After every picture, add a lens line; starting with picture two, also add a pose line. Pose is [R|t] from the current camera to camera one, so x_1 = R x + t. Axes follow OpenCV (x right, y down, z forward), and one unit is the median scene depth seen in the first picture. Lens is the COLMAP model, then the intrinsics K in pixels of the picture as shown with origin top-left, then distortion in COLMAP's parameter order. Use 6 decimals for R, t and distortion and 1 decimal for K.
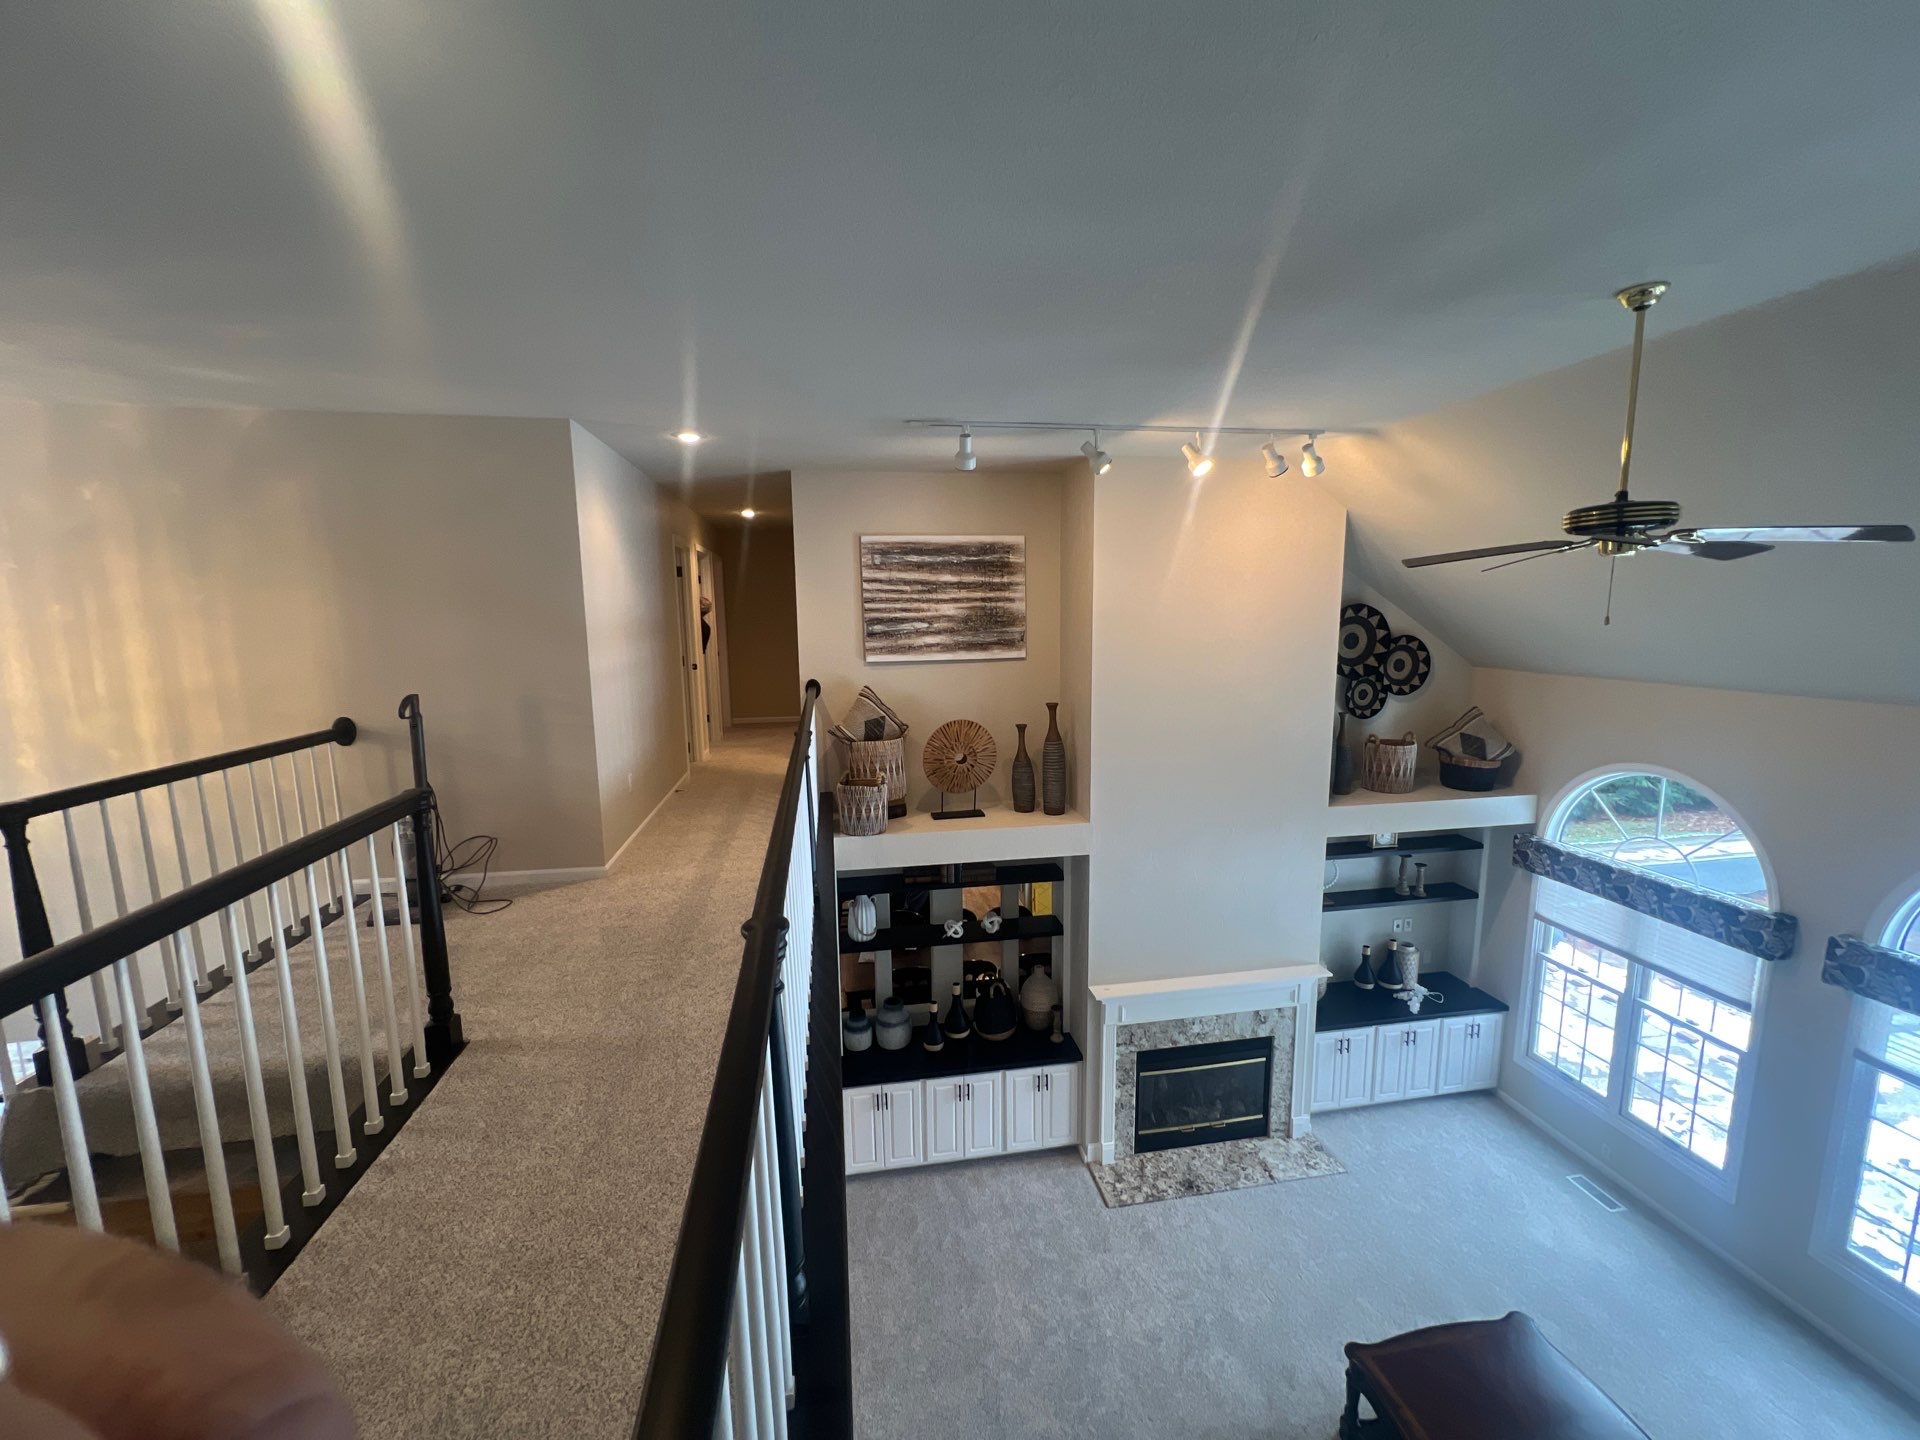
lens RADIAL K [[765.9, 0, 960.0], [0, 765.9, 721.2], [0, 0, 1]] dist [-0.001833, 0.000249]
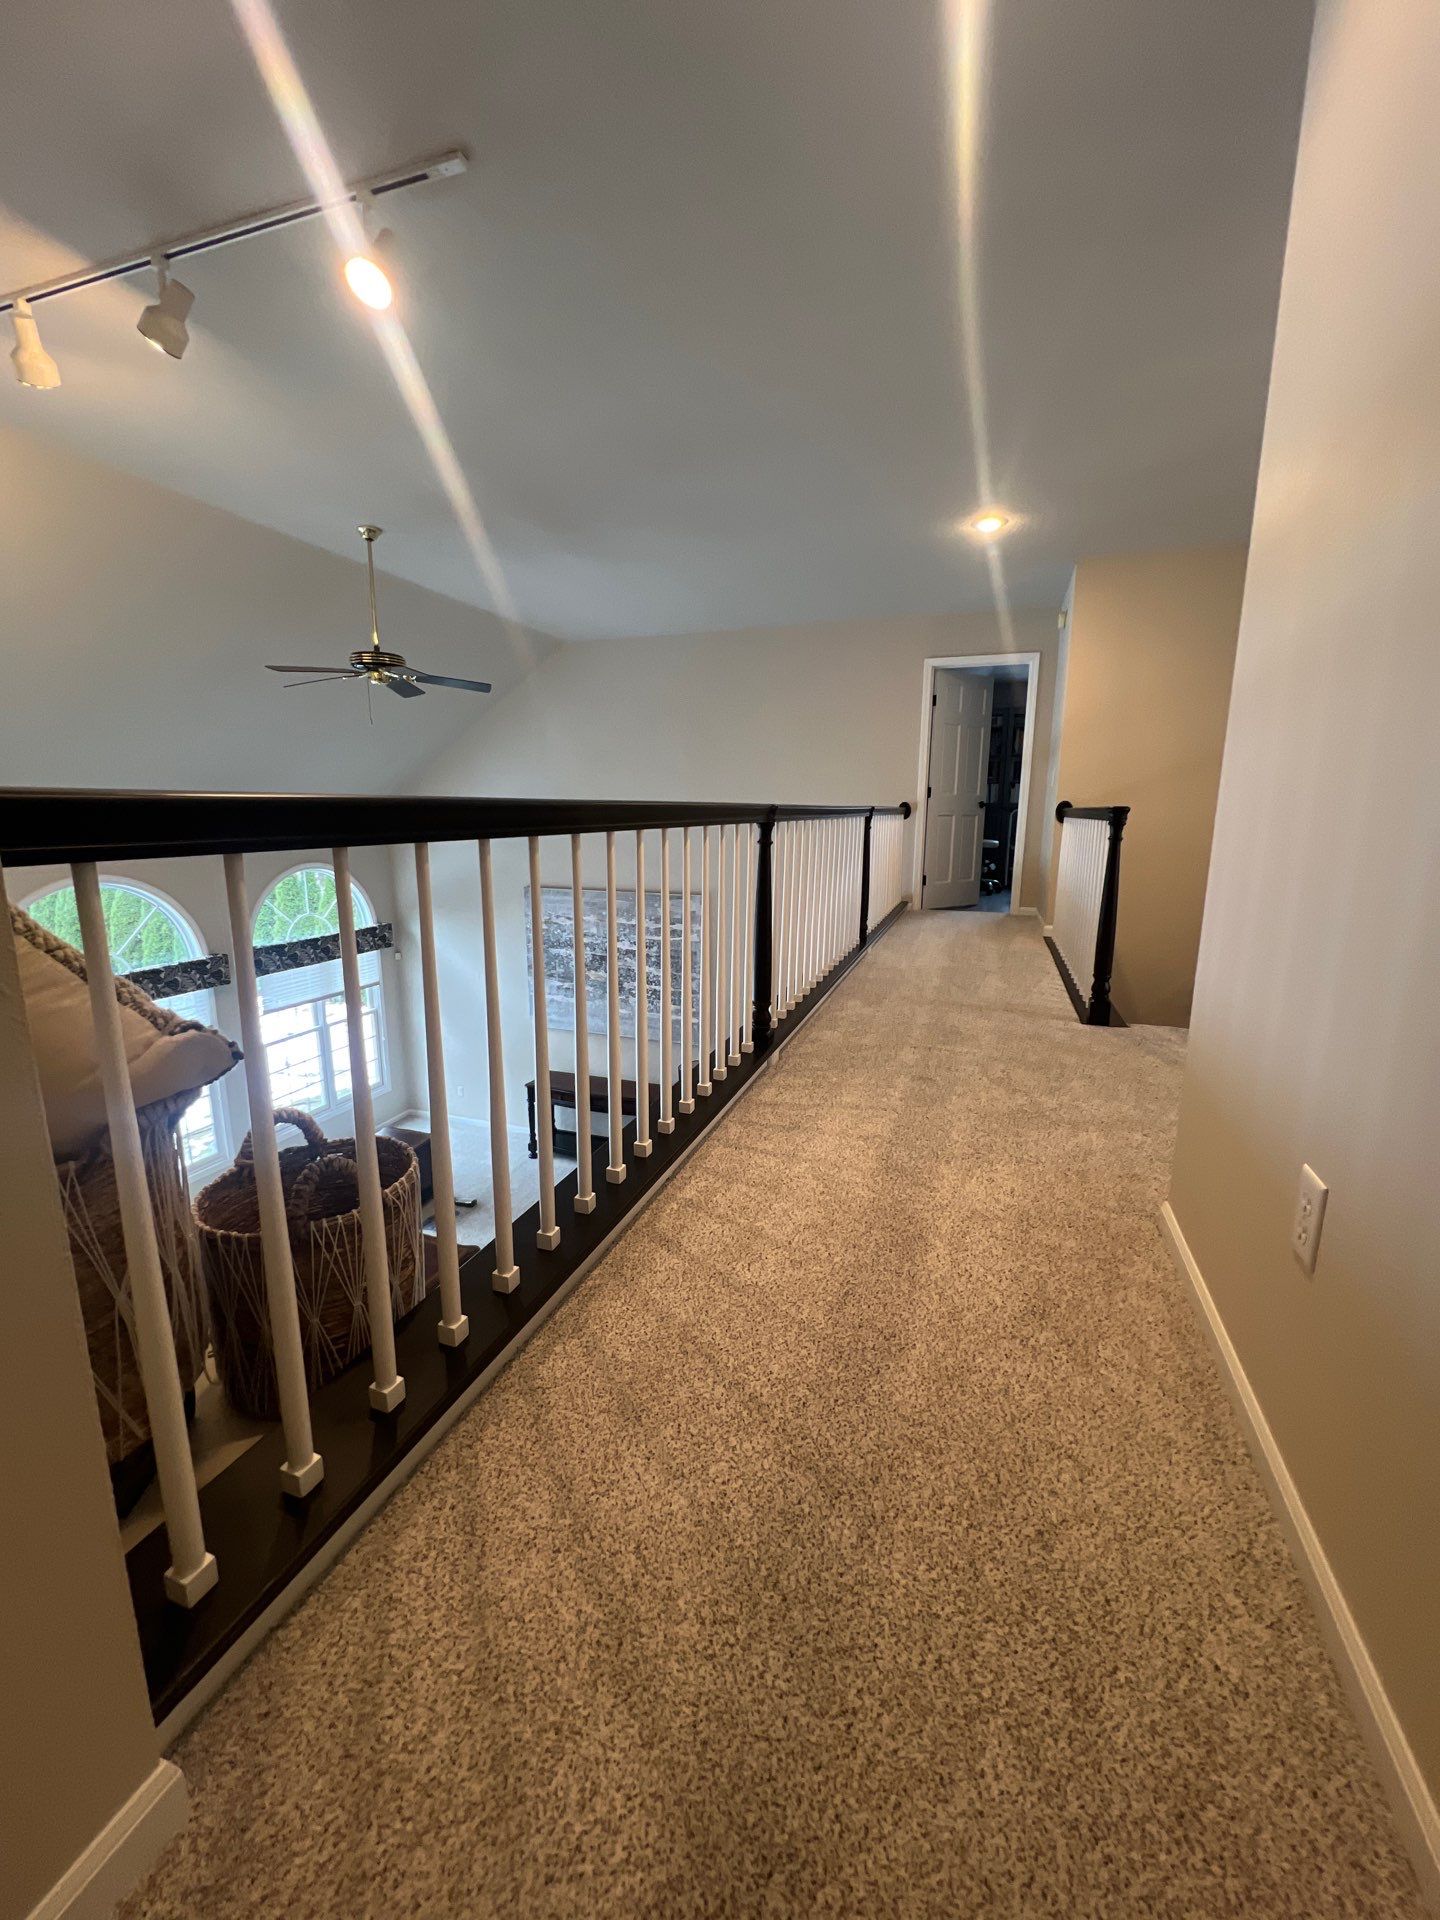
lens RADIAL K [[765.9, 0, 721.5], [0, 765.9, 960.3], [0, 0, 1]] dist [-0.001833, 0.000249]
pose [[-0.874691, -0.087243, 0.476764, -0.326521], [0.075038, 0.947431, 0.311037, -0.046353], [-0.478837, 0.307836, -0.822163, 1.028739]]
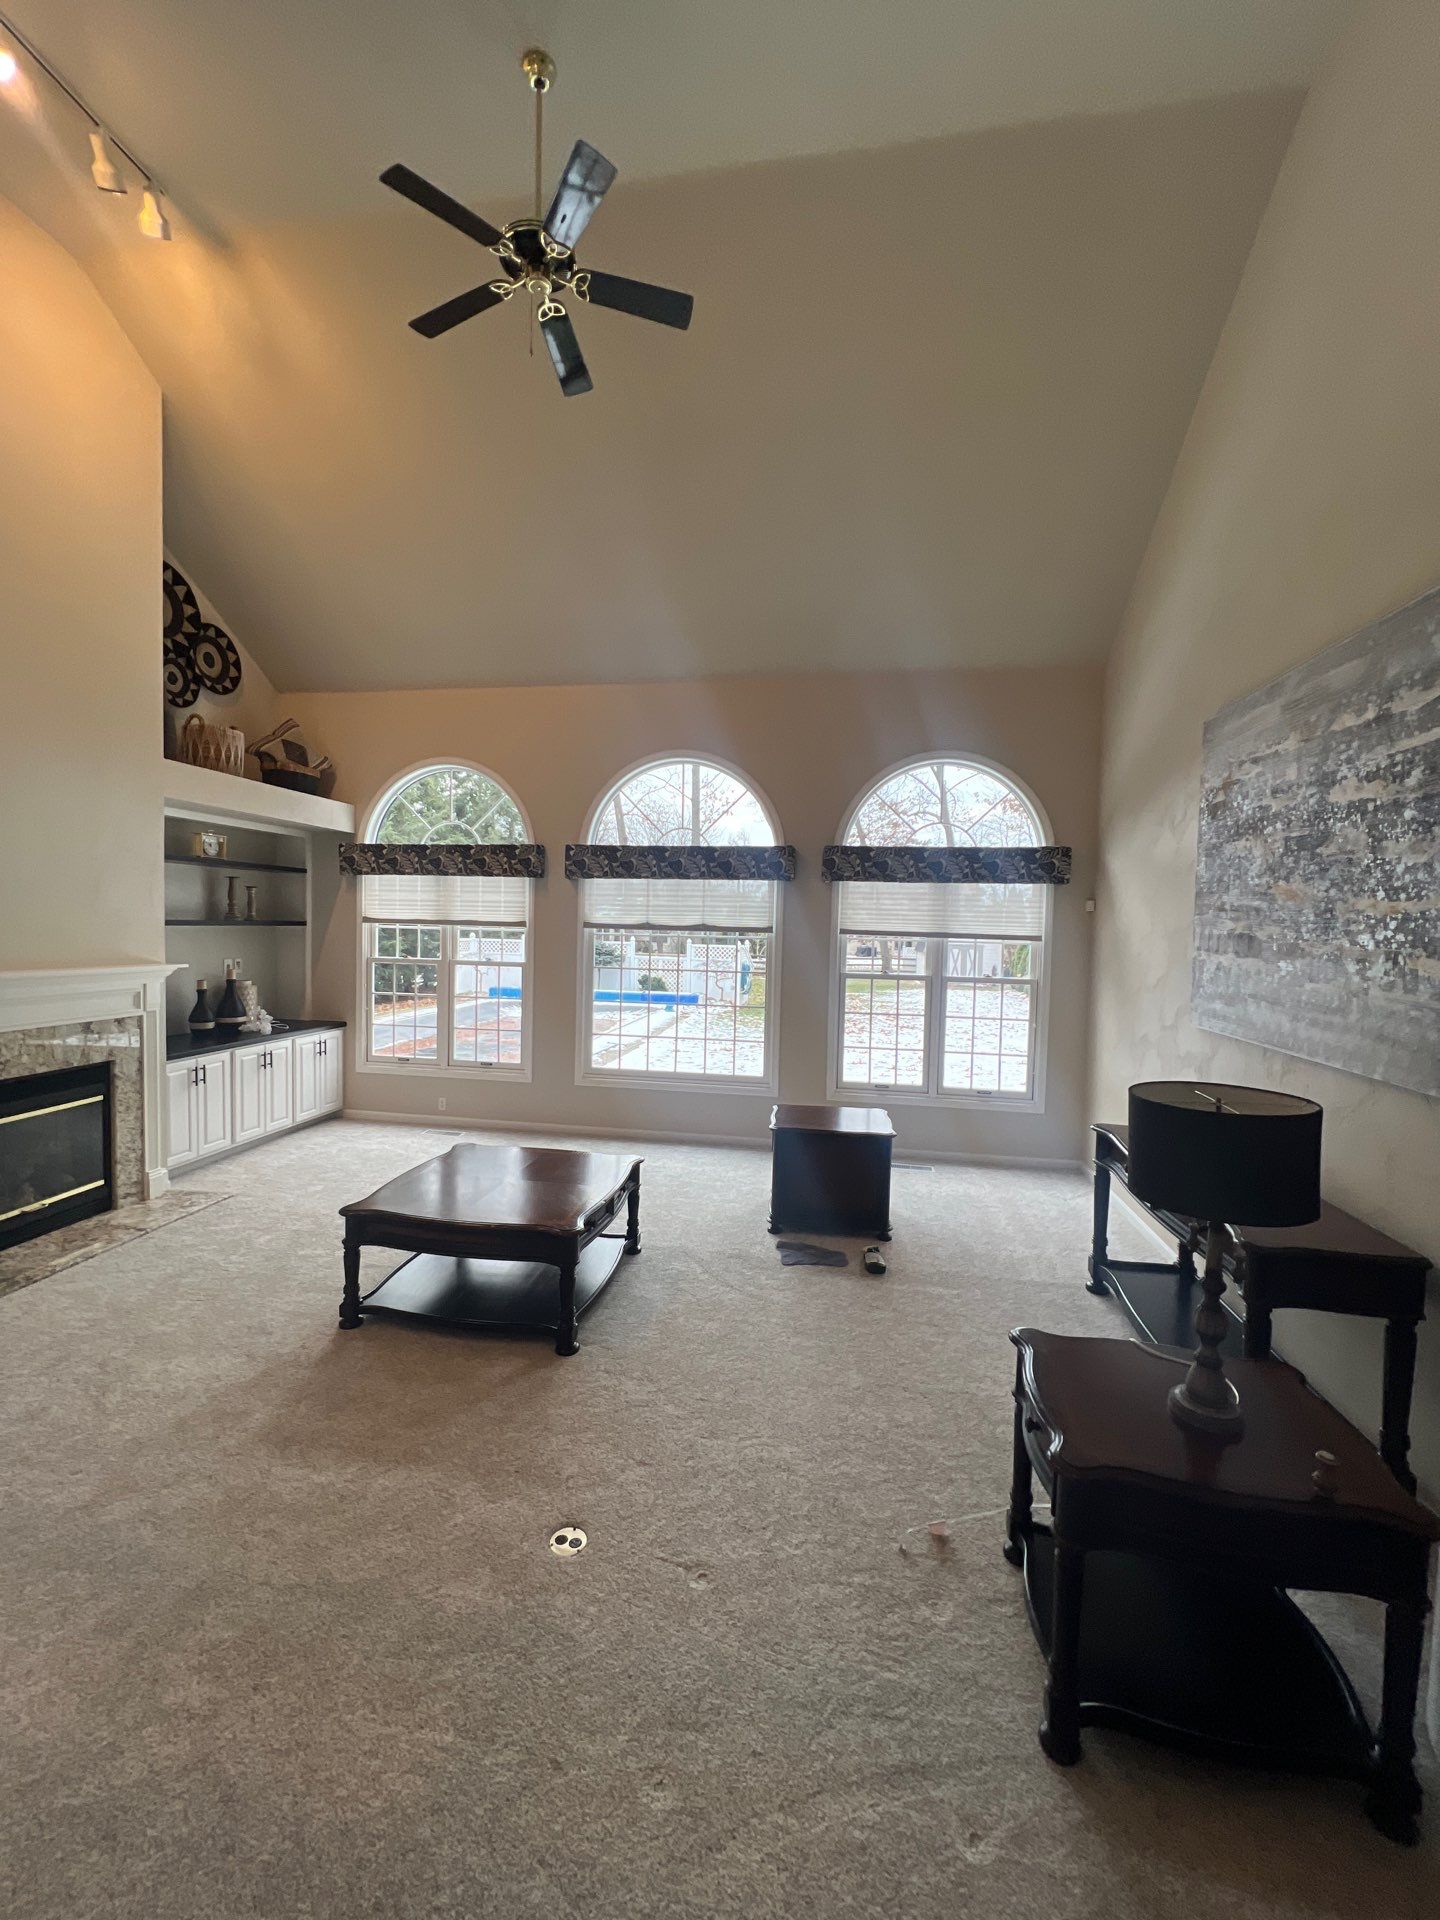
lens RADIAL K [[765.9, 0, 719.2], [0, 765.9, 960.6], [0, 0, 1]] dist [-0.001833, 0.000249]
pose [[0.329246, -0.022299, 0.943981, -0.095792], [0.110280, 0.993787, -0.014989, 0.404251], [-0.937782, 0.109038, 0.329659, 0.204452]]
